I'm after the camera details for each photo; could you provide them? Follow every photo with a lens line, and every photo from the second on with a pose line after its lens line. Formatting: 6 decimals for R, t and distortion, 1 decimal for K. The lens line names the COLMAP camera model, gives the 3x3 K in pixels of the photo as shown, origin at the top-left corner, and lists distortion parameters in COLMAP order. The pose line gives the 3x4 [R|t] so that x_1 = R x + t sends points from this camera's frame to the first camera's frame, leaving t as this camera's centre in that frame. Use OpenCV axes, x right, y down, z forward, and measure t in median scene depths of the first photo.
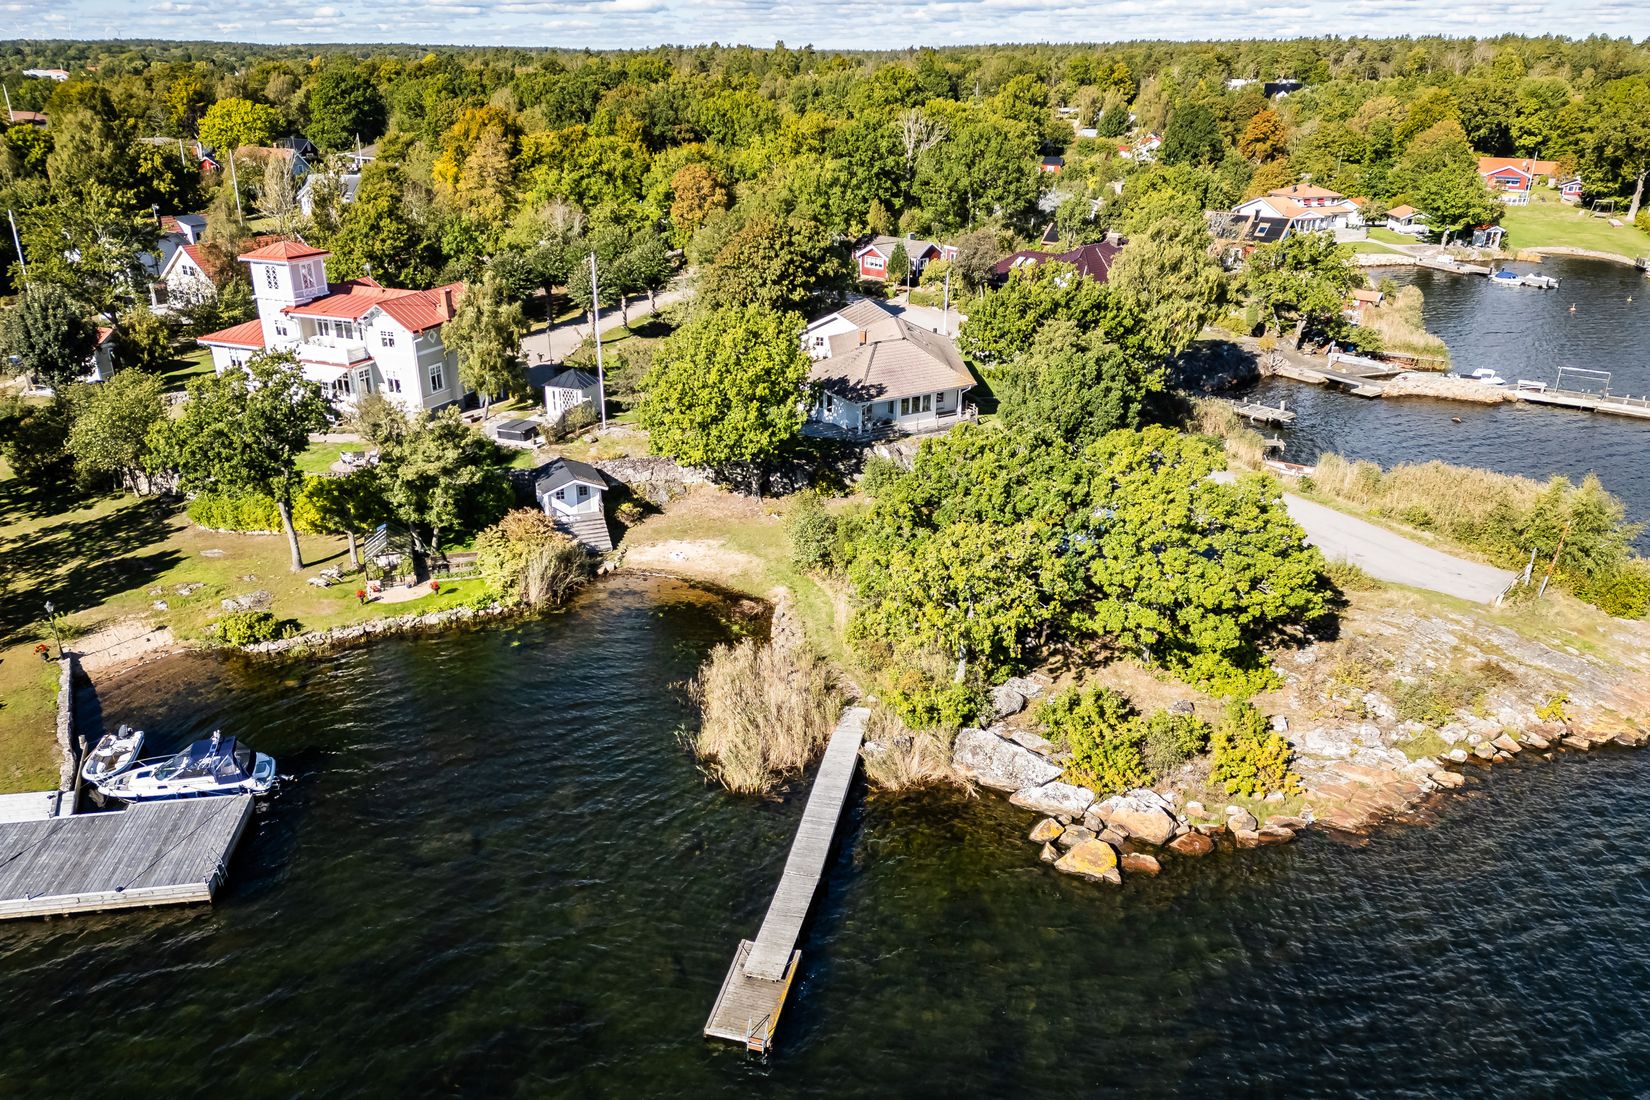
lens RADIAL K [[1180.6, 0, 825.0], [0, 1180.6, 550.0], [0, 0, 1]] dist [0.073552, -0.105072]
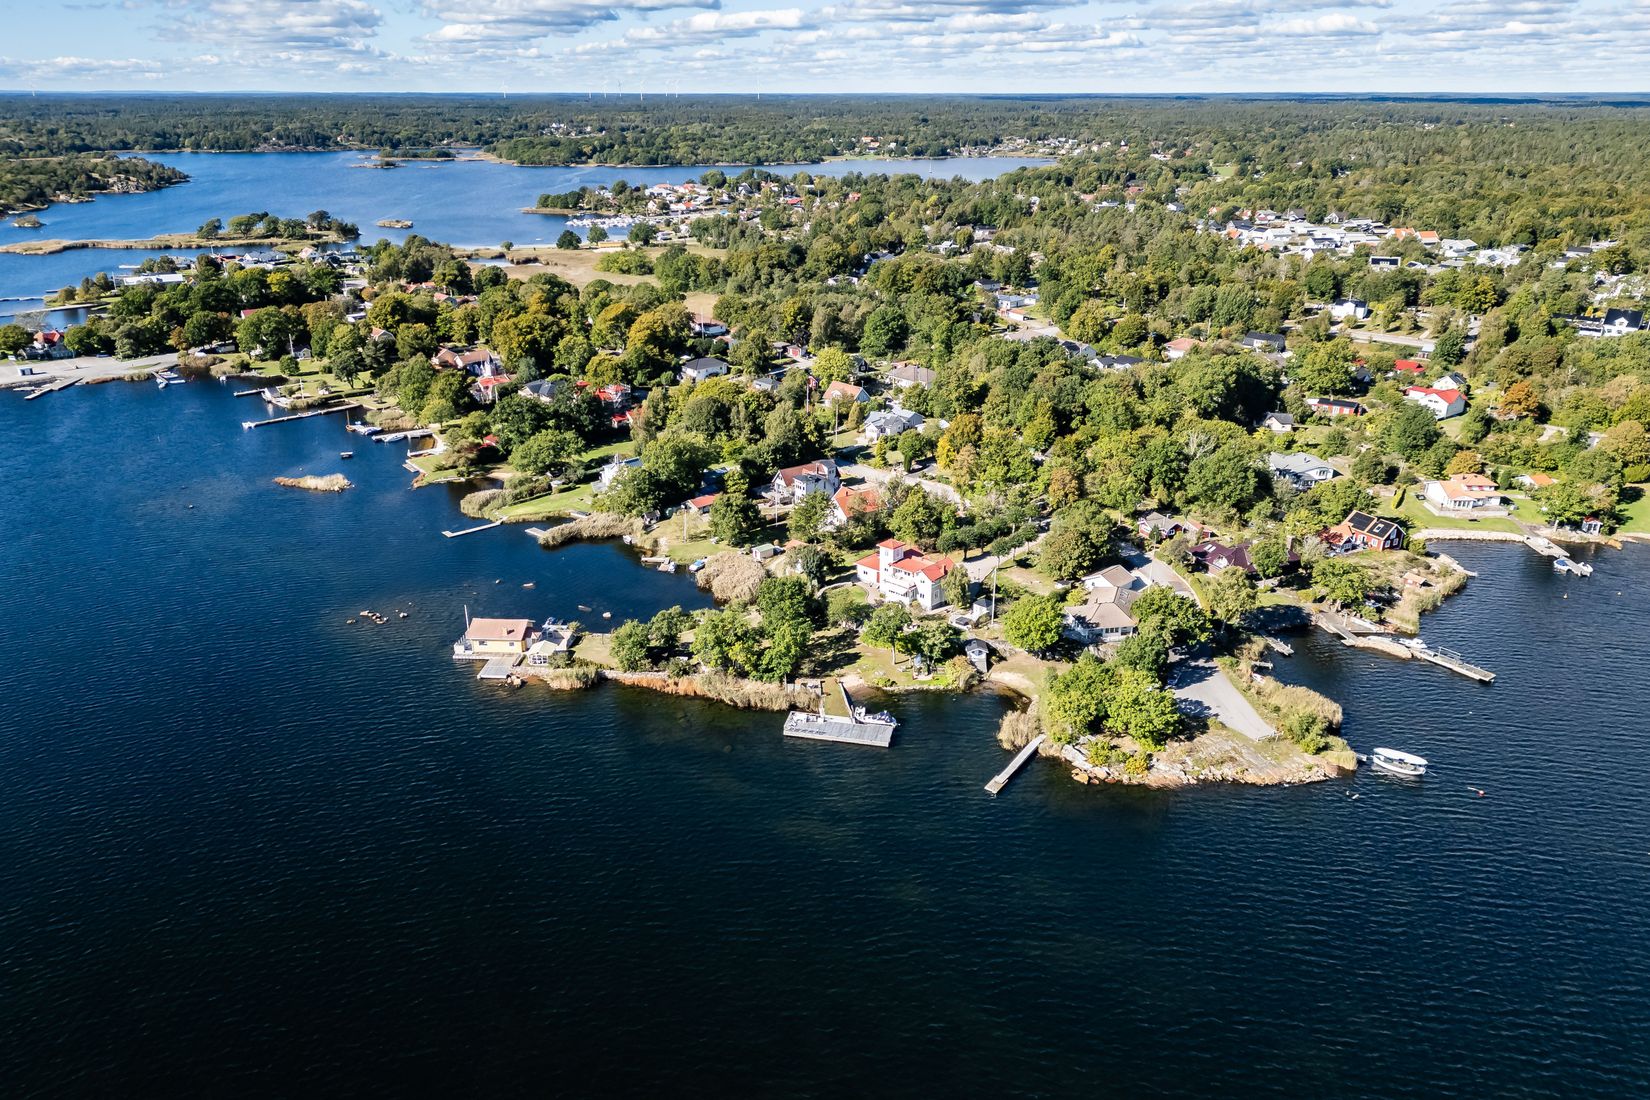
lens RADIAL K [[1180.6, 0, 825.0], [0, 1180.6, 550.0], [0, 0, 1]] dist [0.073552, -0.105072]
pose [[0.930217, 0.129003, -0.343592, 0.432637], [-0.136225, 0.990673, 0.003148, -0.260732], [0.340793, 0.043878, 0.939114, -1.995627]]
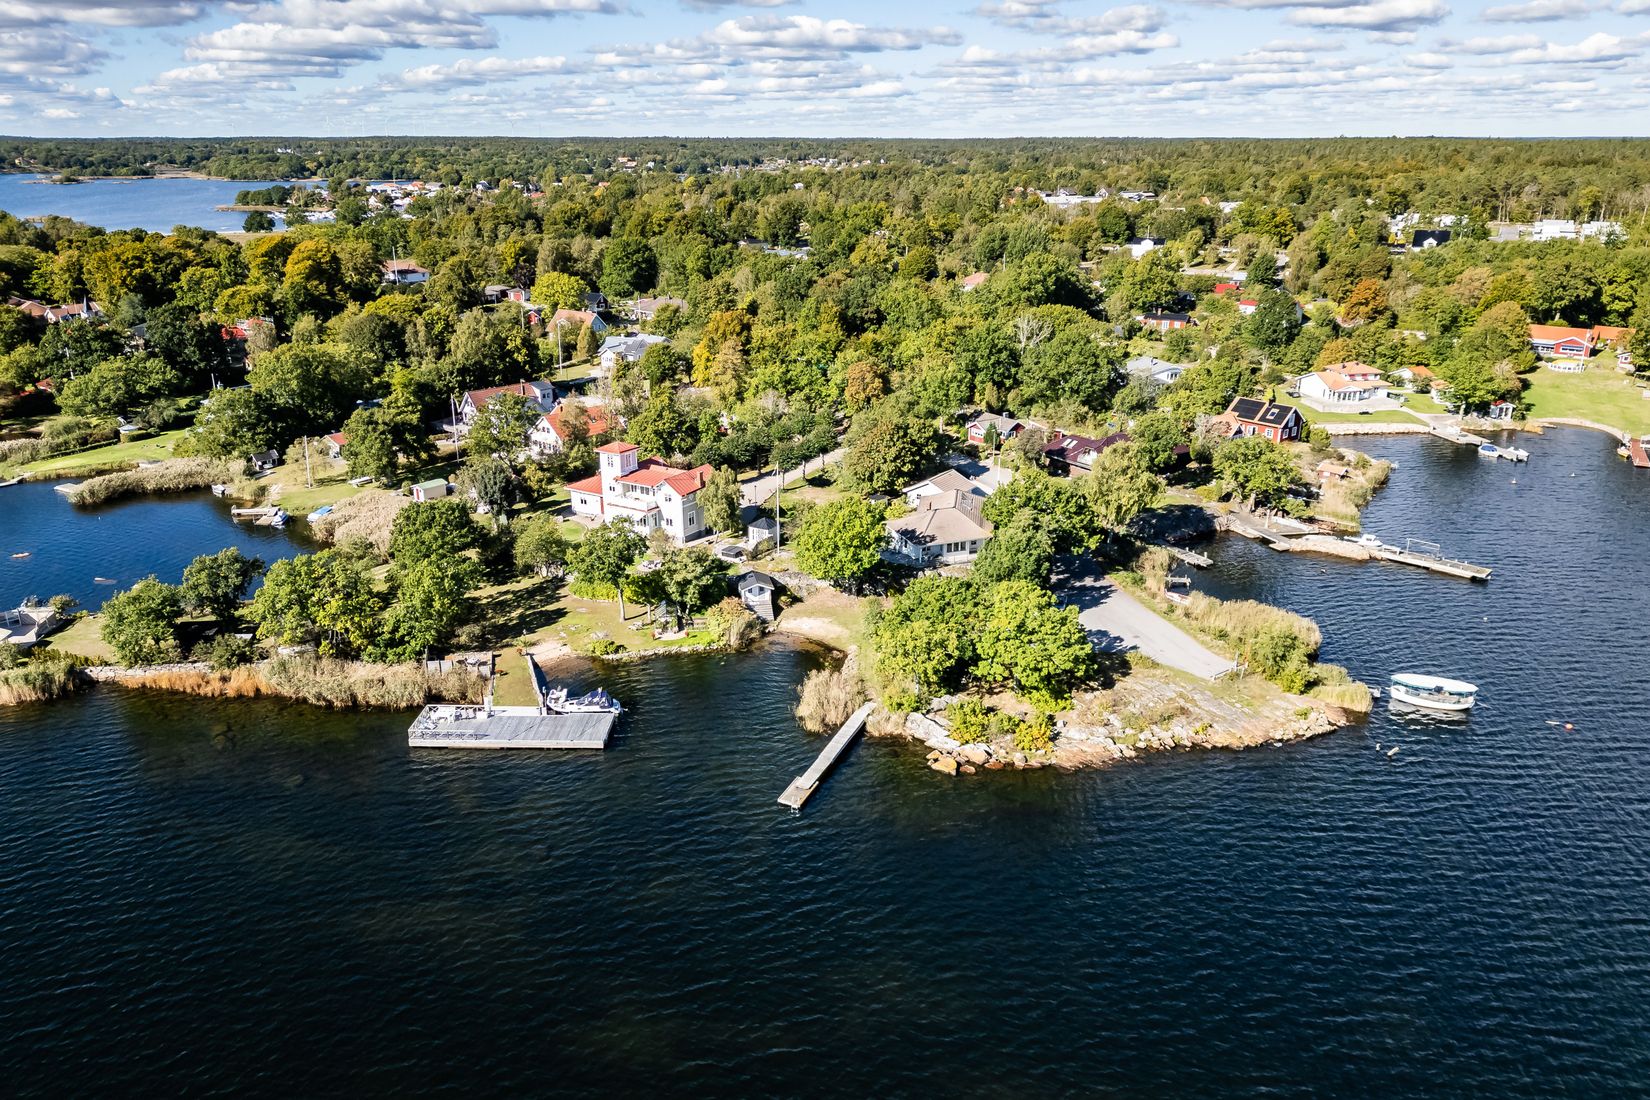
lens RADIAL K [[1168.8, 0, 825.0], [0, 1168.8, 550.0], [0, 0, 1]] dist [0.122688, -0.205268]
pose [[0.982509, 0.054712, -0.177998, 0.229550], [-0.064545, 0.996665, -0.049921, -0.024671], [0.174673, 0.060537, 0.982764, -0.847315]]
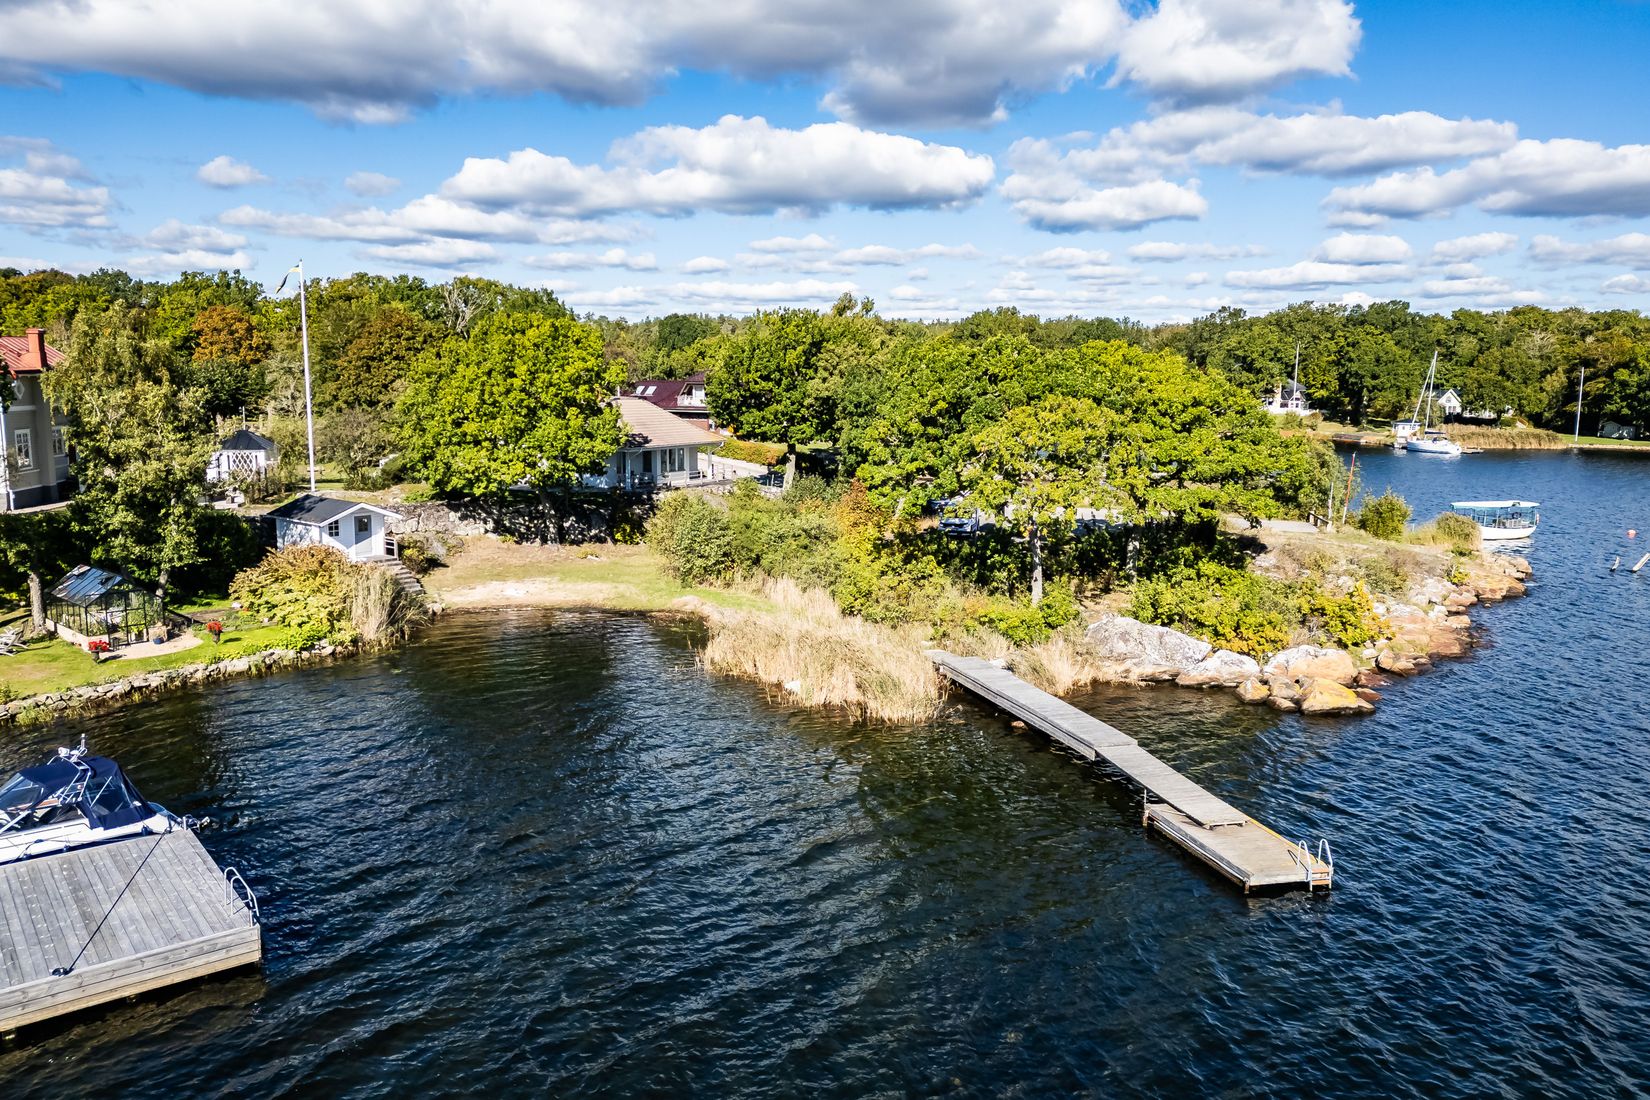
lens RADIAL K [[1180.6, 0, 825.0], [0, 1180.6, 550.0], [0, 0, 1]] dist [0.073552, -0.105072]
pose [[0.872710, -0.074145, 0.482577, -0.305114], [0.183204, 0.965909, -0.182907, 0.148827], [-0.452564, 0.248035, 0.856542, 0.239247]]
